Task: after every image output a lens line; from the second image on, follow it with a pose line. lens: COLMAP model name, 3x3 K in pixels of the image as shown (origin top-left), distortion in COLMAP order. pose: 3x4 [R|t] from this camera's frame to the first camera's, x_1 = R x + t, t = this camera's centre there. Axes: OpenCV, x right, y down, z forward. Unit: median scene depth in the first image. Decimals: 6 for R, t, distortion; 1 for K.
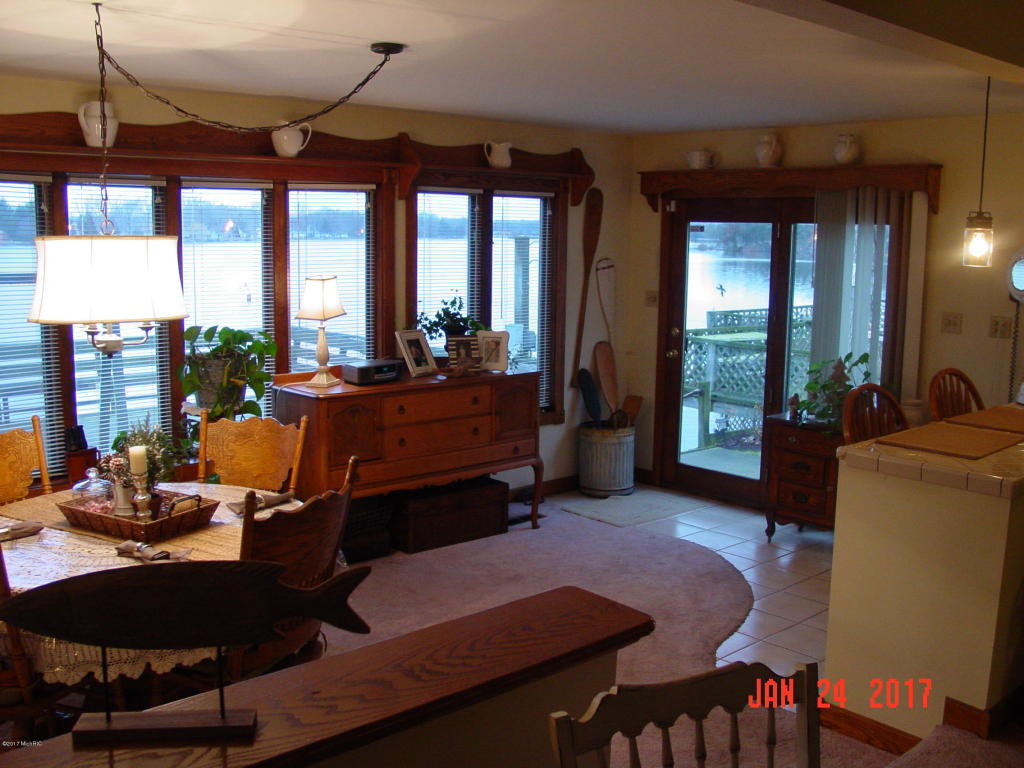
lens RADIAL K [[1026.1, 0, 512.0], [0, 1026.1, 384.0], [0, 0, 1]] dist [-0.188279, 0.202057]
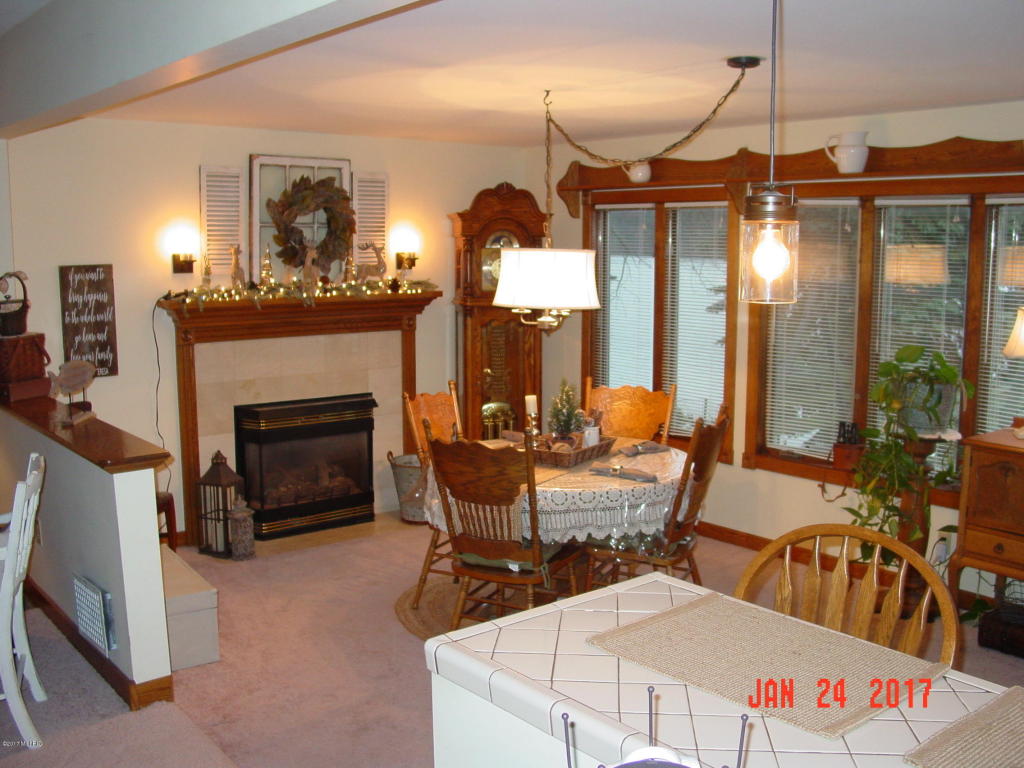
lens RADIAL K [[1026.1, 0, 512.0], [0, 1026.1, 384.0], [0, 0, 1]] dist [-0.188279, 0.202057]
pose [[-0.055110, 0.124053, -0.990744, 0.588424], [-0.151950, 0.979653, 0.131116, -0.076842], [0.986851, 0.157769, -0.035139, 0.558336]]
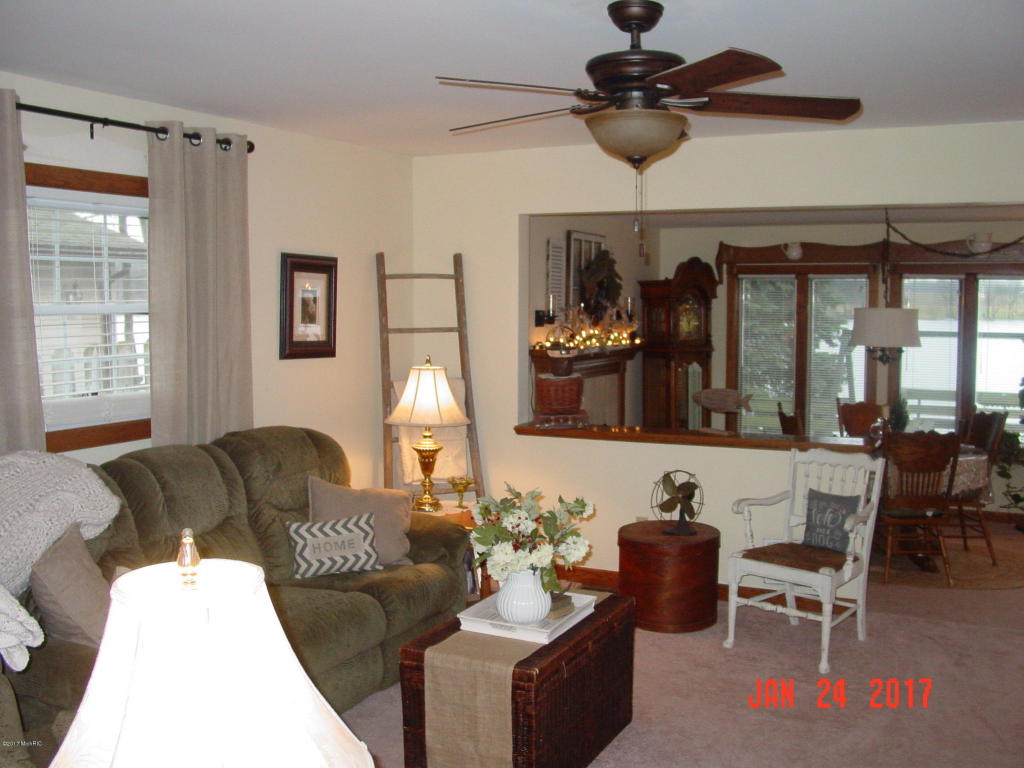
lens RADIAL K [[1026.1, 0, 512.0], [0, 1026.1, 384.0], [0, 0, 1]] dist [-0.188279, 0.202057]
pose [[0.356896, 0.062533, -0.932049, 0.734215], [-0.134282, 0.990829, 0.015058, 0.050348], [0.924442, 0.119784, 0.362020, -0.287229]]
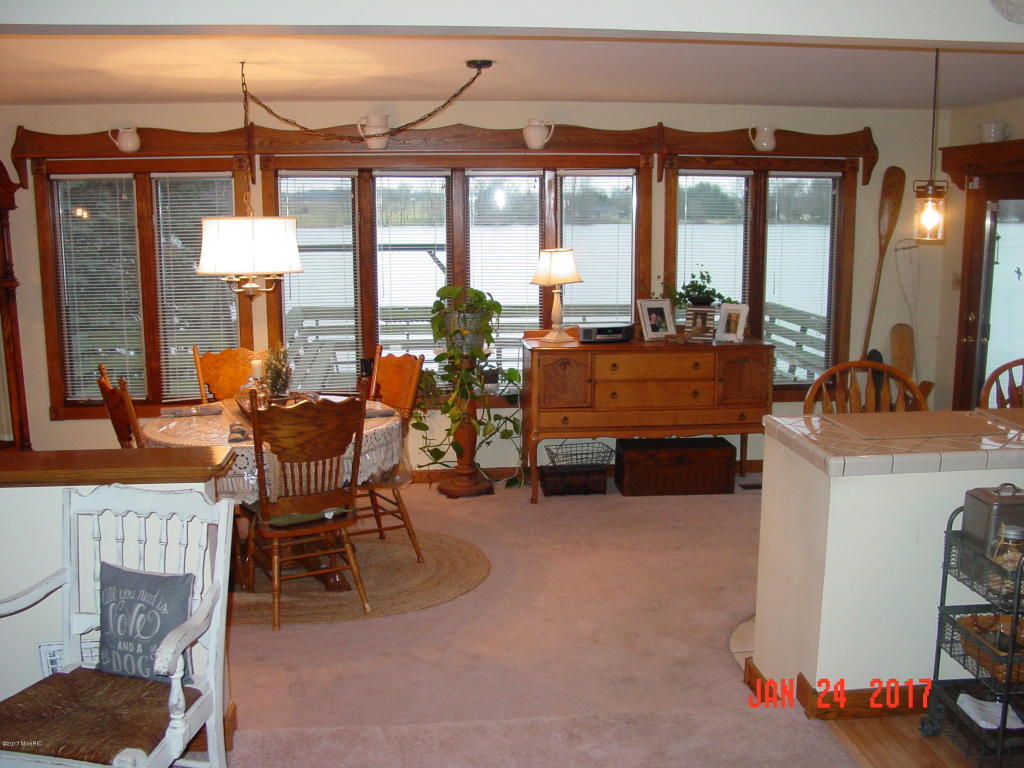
lens RADIAL K [[1026.1, 0, 512.0], [0, 1026.1, 384.0], [0, 0, 1]] dist [-0.188279, 0.202057]
pose [[0.805408, 0.083946, -0.586746, 0.441093], [-0.073678, 0.996421, 0.041424, 0.004889], [0.588124, 0.009867, 0.808711, 0.008293]]
